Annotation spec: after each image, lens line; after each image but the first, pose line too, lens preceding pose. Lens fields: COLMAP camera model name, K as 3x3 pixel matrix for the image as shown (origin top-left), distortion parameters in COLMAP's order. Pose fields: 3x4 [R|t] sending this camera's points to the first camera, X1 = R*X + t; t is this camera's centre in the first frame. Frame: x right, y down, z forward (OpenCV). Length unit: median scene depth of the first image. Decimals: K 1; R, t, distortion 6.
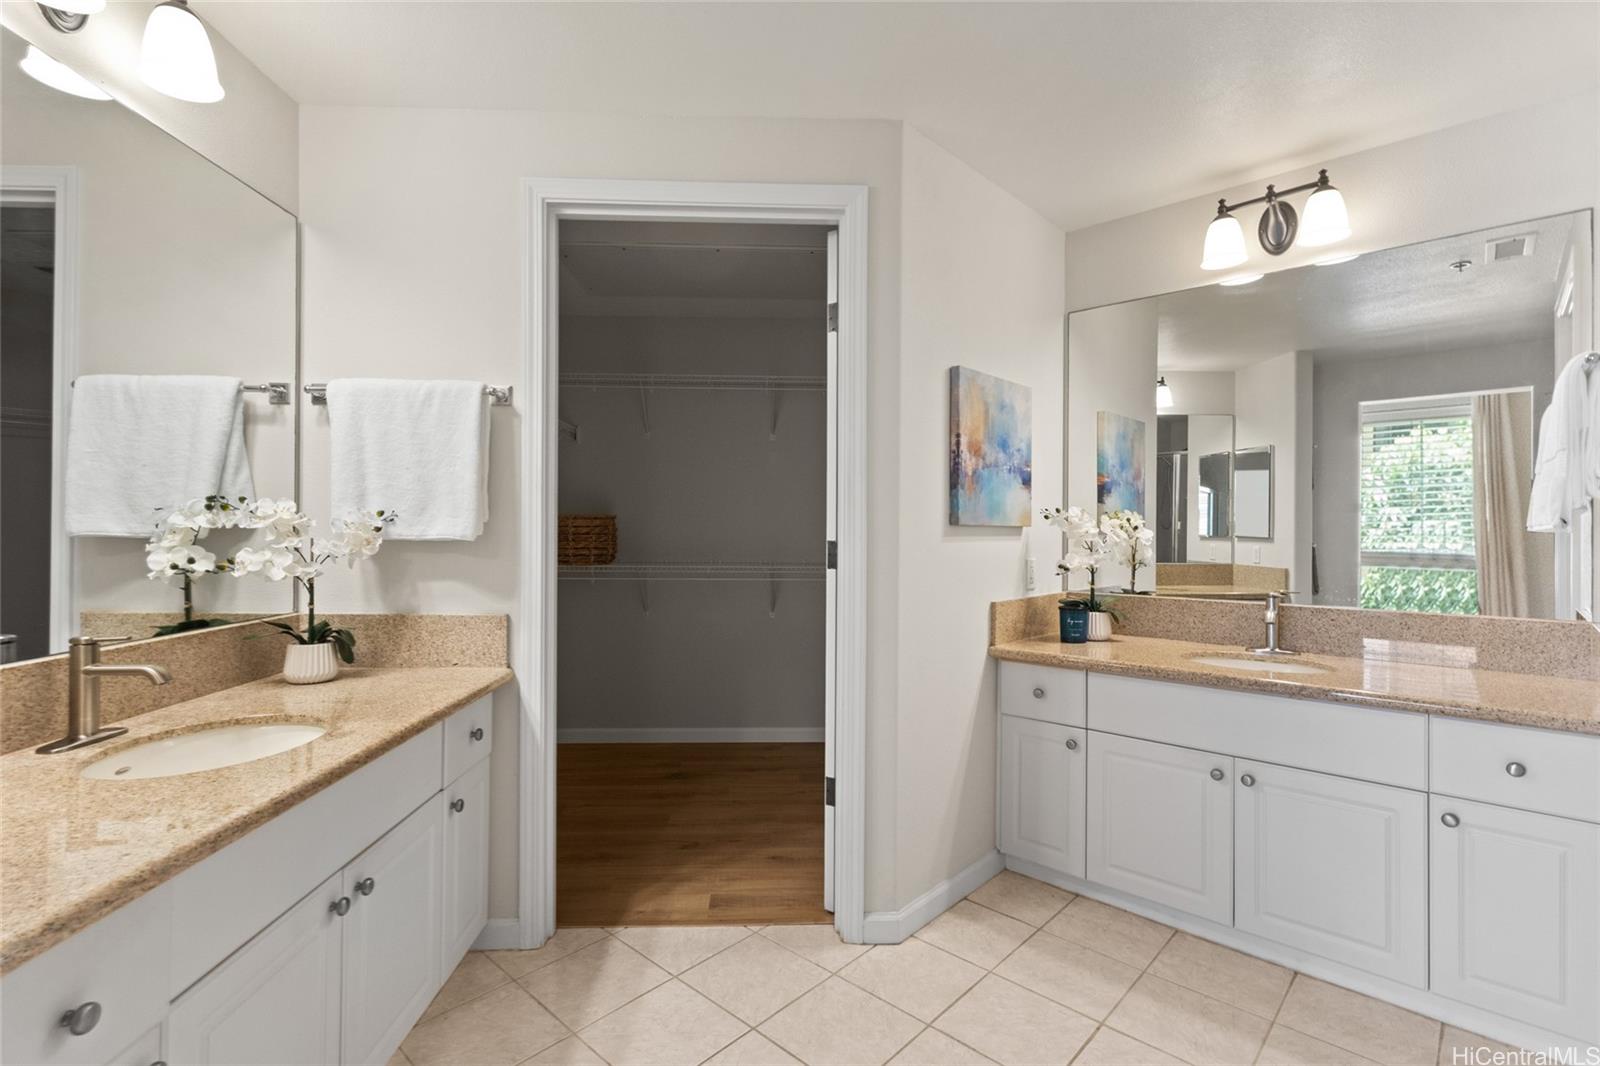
lens RADIAL K [[747.3, 0, 799.5], [0, 747.3, 528.4], [0, 0, 1]] dist [0.001740, 0.001017]
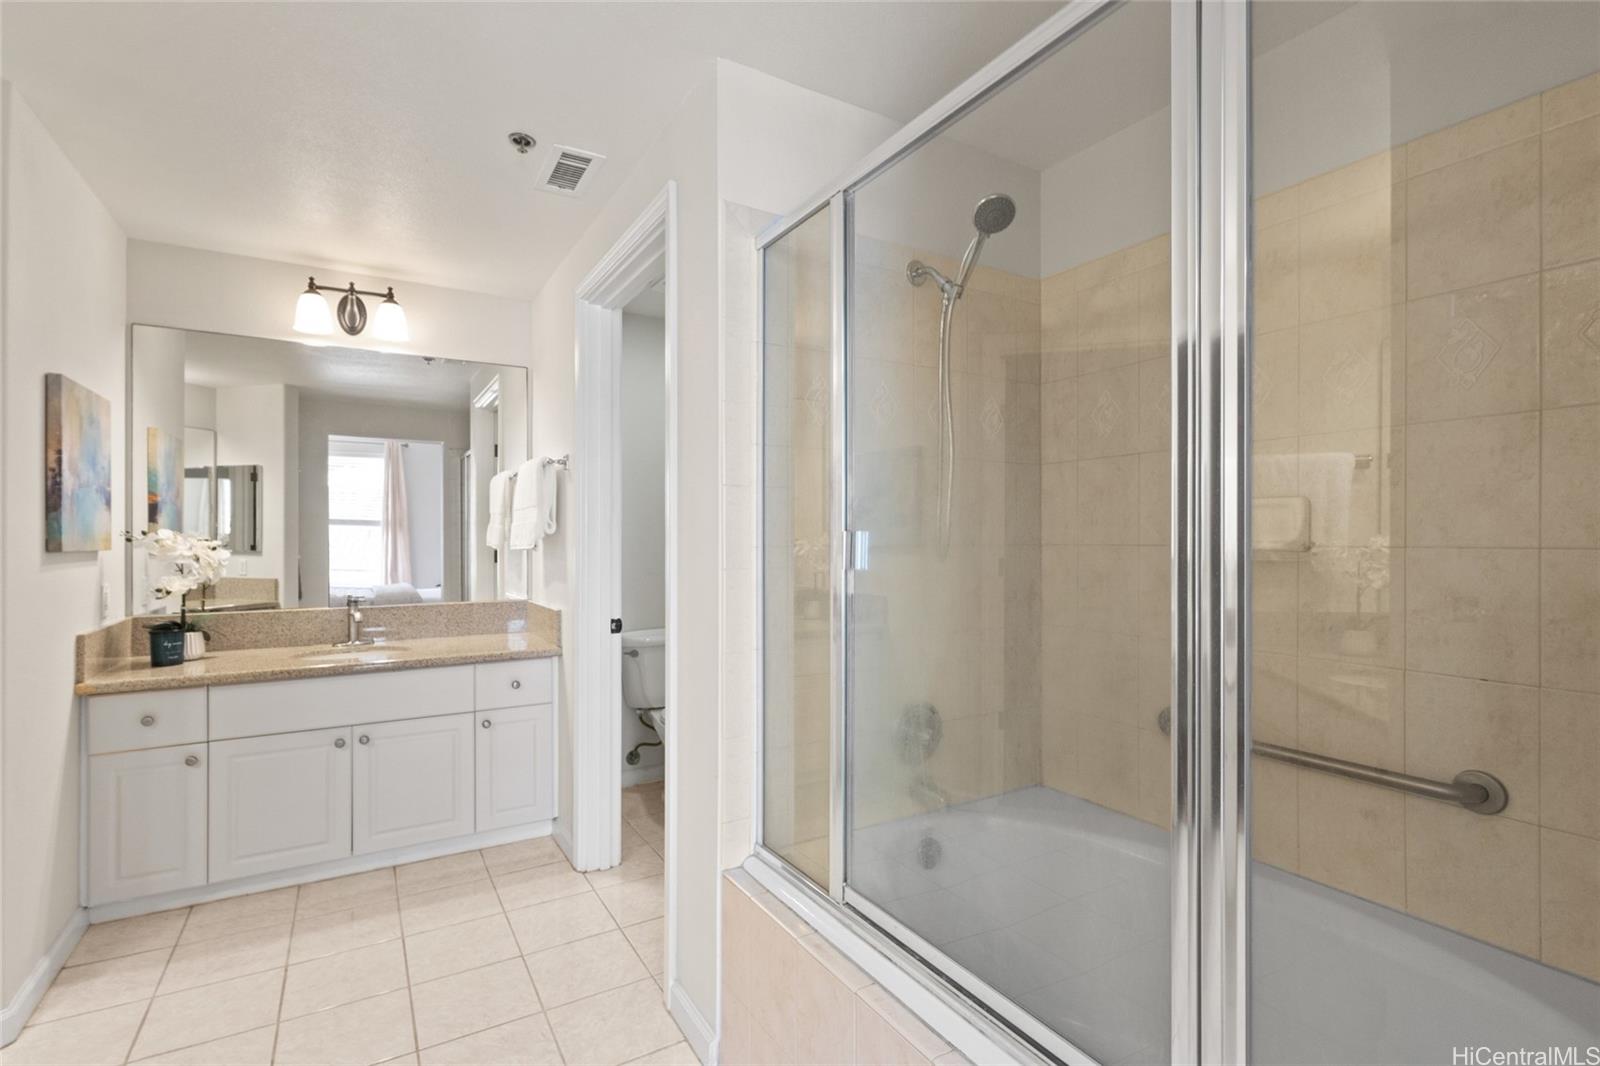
lens RADIAL K [[747.3, 0, 798.6], [0, 747.3, 535.9], [0, 0, 1]] dist [0.001740, 0.001017]
pose [[0.270826, -0.002238, 0.962626, -0.393784], [-0.001249, 0.999996, 0.002676, -0.026270], [-0.962628, -0.001927, 0.270822, -0.088181]]
